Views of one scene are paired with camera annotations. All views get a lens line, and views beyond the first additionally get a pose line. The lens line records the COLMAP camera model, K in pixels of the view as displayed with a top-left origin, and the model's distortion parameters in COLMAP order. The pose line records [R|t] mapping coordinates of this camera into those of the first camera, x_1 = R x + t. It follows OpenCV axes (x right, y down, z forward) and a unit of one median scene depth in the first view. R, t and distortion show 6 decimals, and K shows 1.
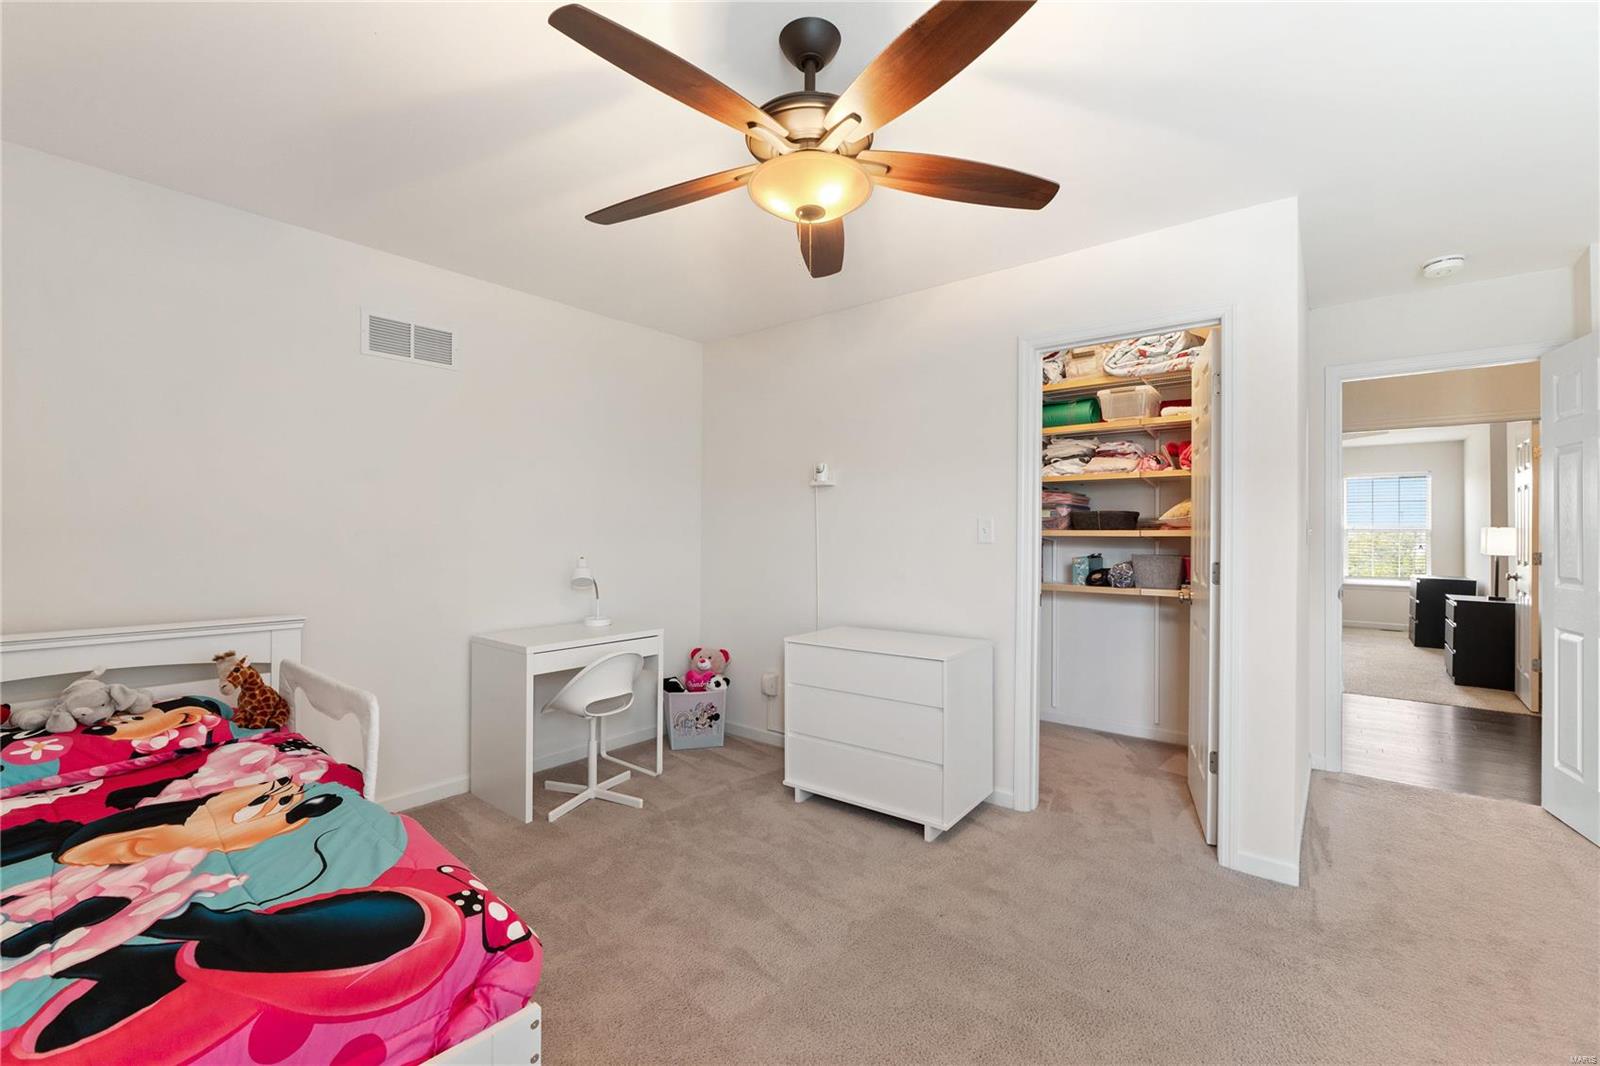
lens RADIAL K [[671.3, 0, 792.8], [0, 671.3, 532.7], [0, 0, 1]] dist [-0.006496, -0.001036]
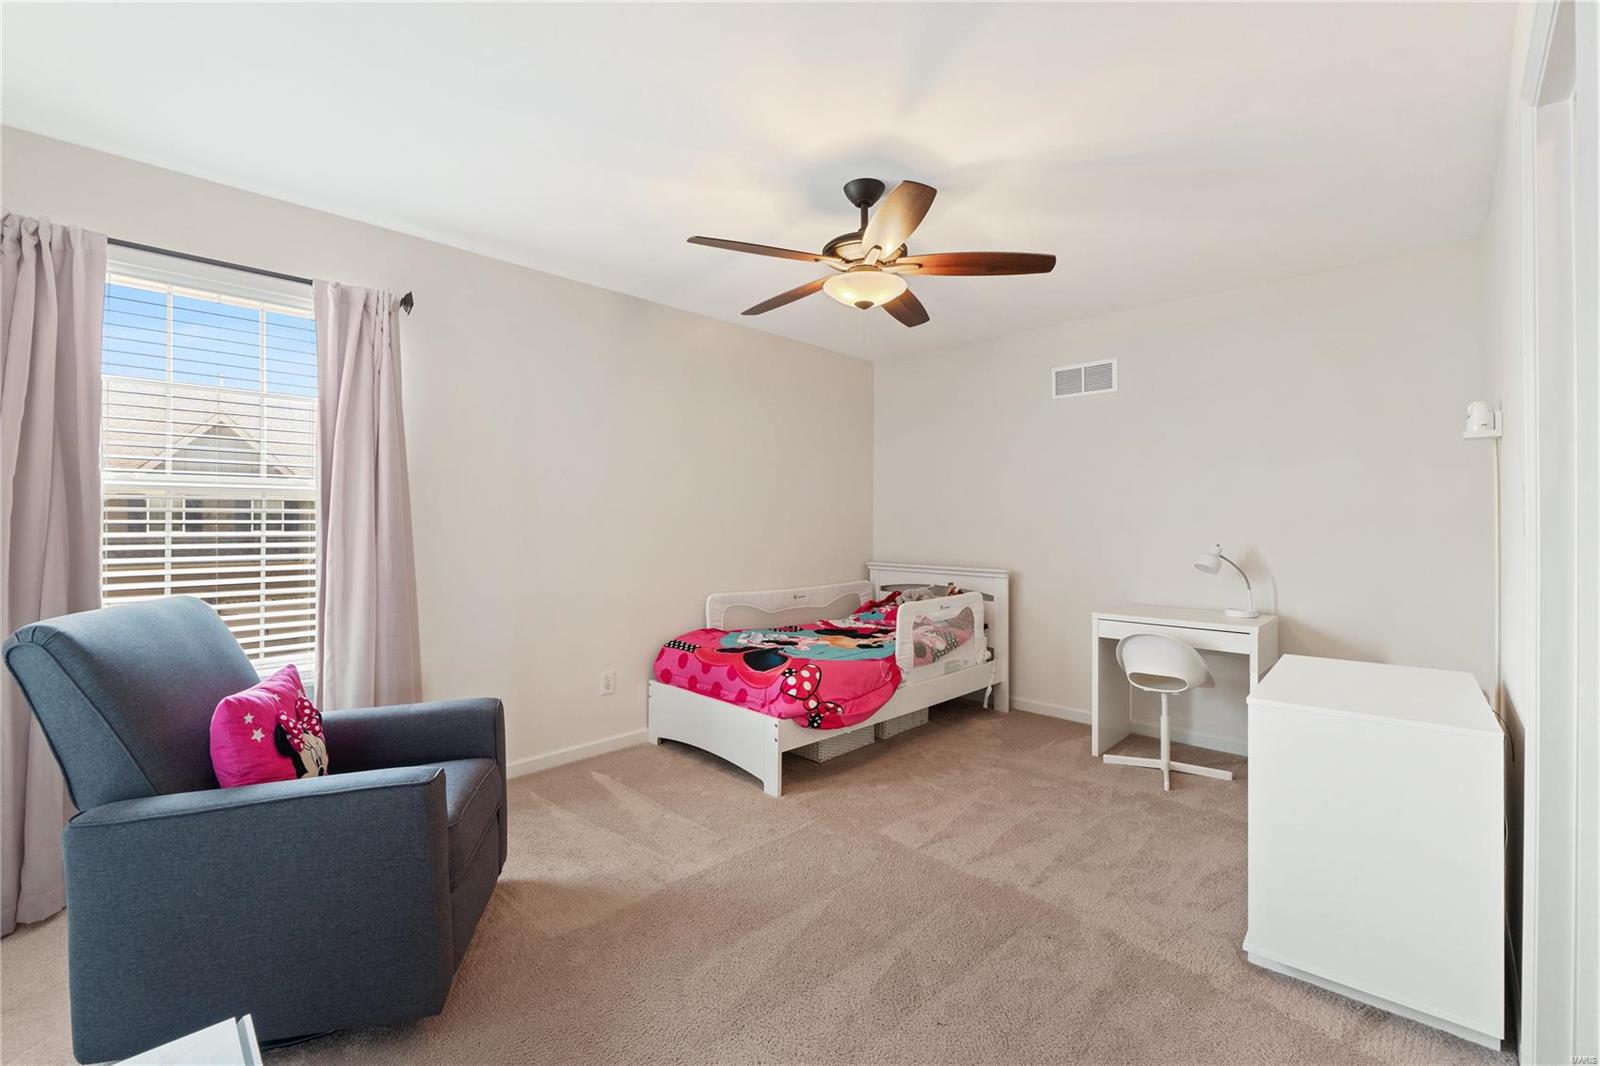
lens RADIAL K [[671.3, 0, 797.0], [0, 671.3, 537.0], [0, 0, 1]] dist [-0.006496, -0.001036]
pose [[-0.072211, 0.015980, -0.997261, 0.956190], [0.001843, 0.999872, 0.015889, 0.011500], [0.997388, -0.000691, -0.072231, 0.601362]]
